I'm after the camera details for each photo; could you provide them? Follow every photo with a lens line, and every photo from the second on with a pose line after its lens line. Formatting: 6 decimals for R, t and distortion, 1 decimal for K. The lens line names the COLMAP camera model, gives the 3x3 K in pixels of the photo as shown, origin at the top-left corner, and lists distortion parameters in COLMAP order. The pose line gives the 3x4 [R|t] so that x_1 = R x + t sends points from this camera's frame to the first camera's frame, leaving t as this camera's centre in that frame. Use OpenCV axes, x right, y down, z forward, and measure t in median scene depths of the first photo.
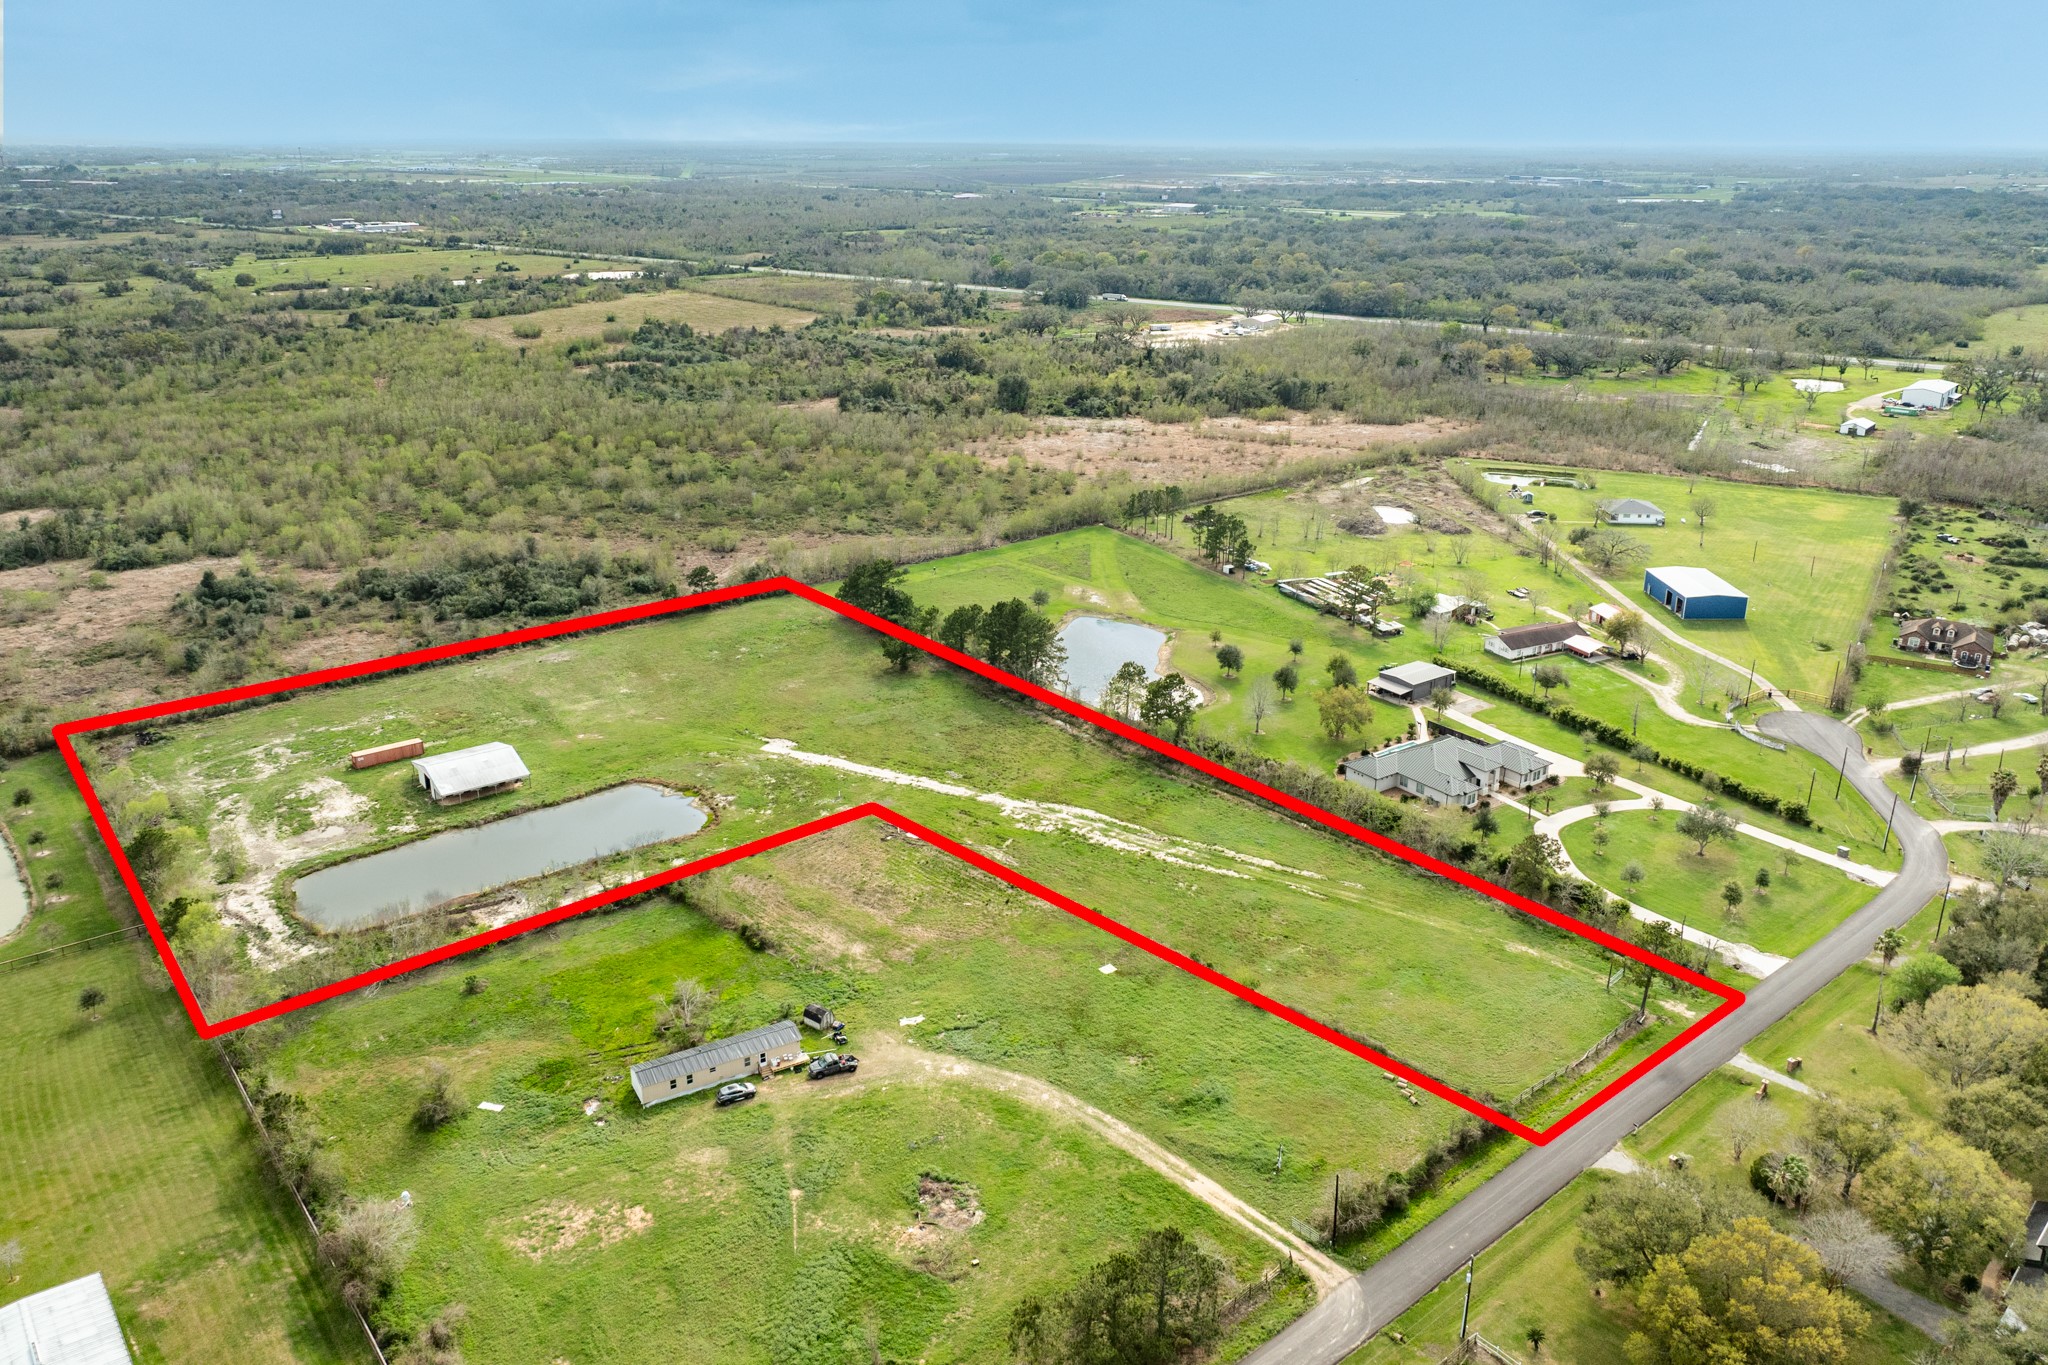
lens RADIAL K [[1526.7, 0, 1064.8], [0, 1526.7, 684.9], [0, 0, 1]] dist [0.002525, -0.006837]
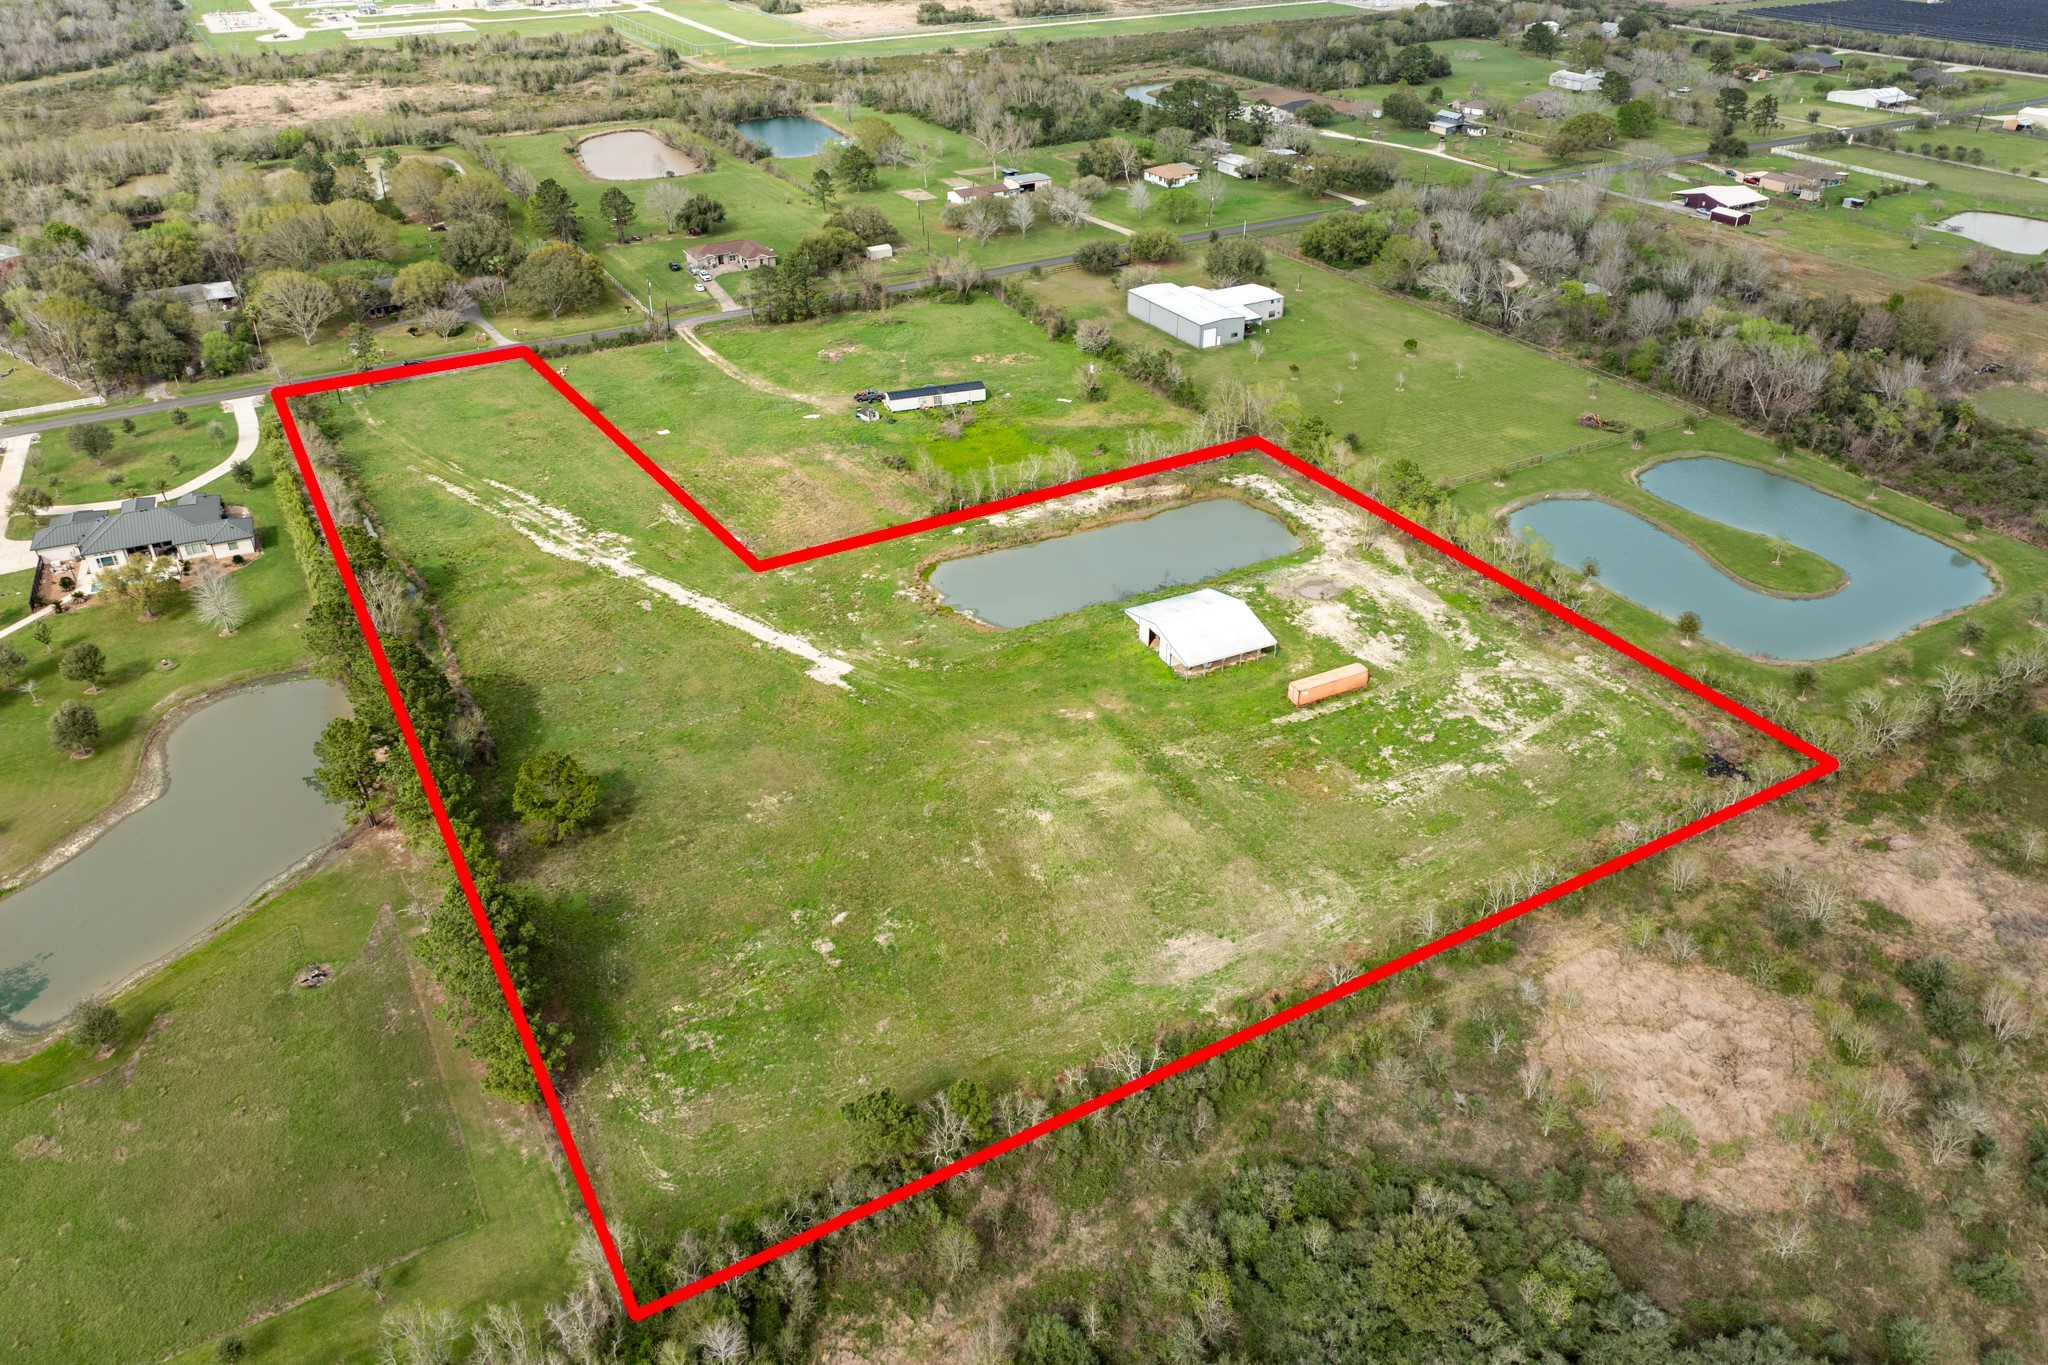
lens RADIAL K [[1436.8, 0, 1024.0], [0, 1436.8, 682.5], [0, 0, 1]] dist [0.011376, -0.028045]
pose [[-0.980462, -0.106955, 0.165091, -0.458628], [0.063556, 0.622010, 0.780426, -0.580418], [-0.186158, 0.775670, -0.603059, 1.621132]]
